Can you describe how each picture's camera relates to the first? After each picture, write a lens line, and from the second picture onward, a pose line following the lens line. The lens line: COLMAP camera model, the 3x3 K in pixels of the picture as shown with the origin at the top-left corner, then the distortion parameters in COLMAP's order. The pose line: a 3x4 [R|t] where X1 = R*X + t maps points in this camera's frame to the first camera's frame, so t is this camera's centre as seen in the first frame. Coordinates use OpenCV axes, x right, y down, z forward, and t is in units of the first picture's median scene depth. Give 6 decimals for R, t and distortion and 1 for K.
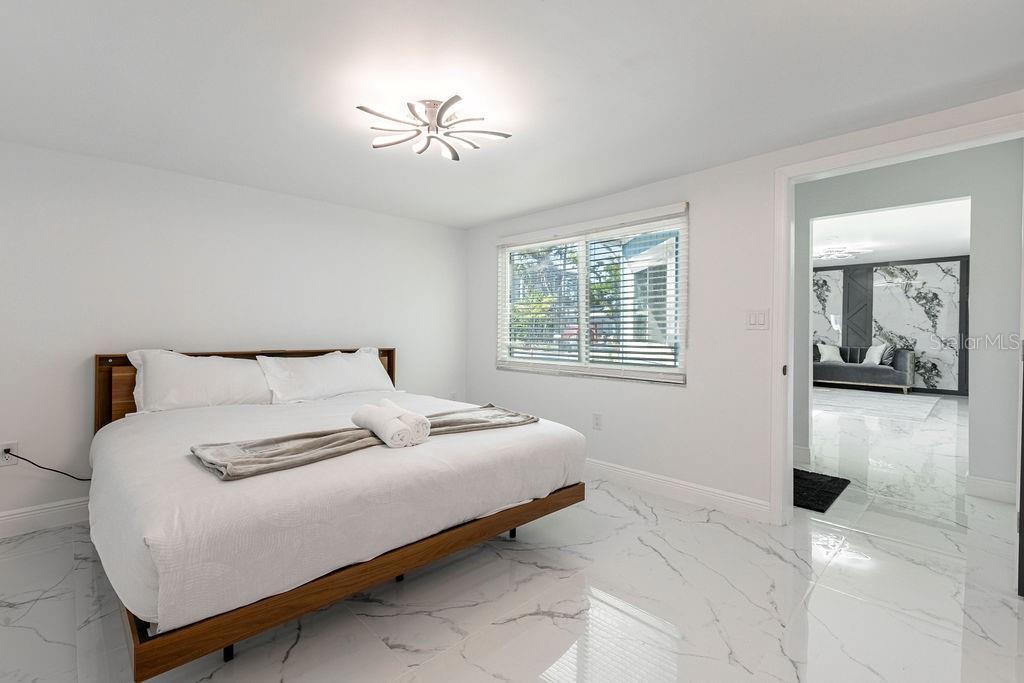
lens RADIAL K [[458.4, 0, 512.4], [0, 458.4, 336.9], [0, 0, 1]] dist [-0.001845, 0.000200]
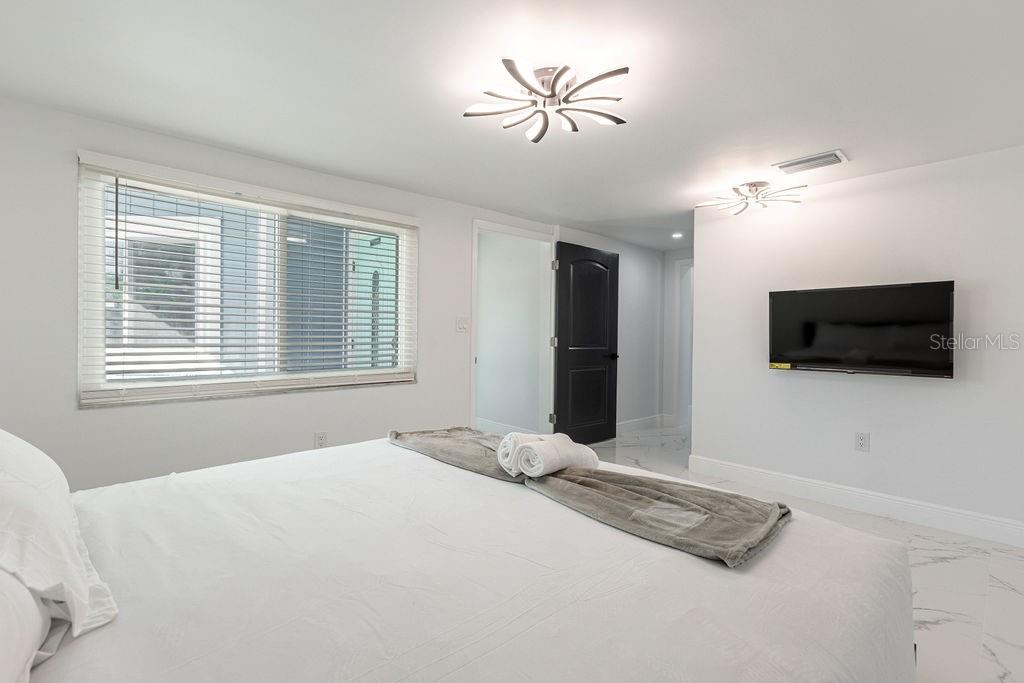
lens RADIAL K [[458.4, 0, 512.0], [0, 458.4, 337.9], [0, 0, 1]] dist [-0.001845, 0.000200]
pose [[0.033528, -0.011316, 0.999374, -0.569929], [0.008522, 0.999903, 0.011036, -0.009440], [-0.999401, 0.008147, 0.033621, 0.563224]]
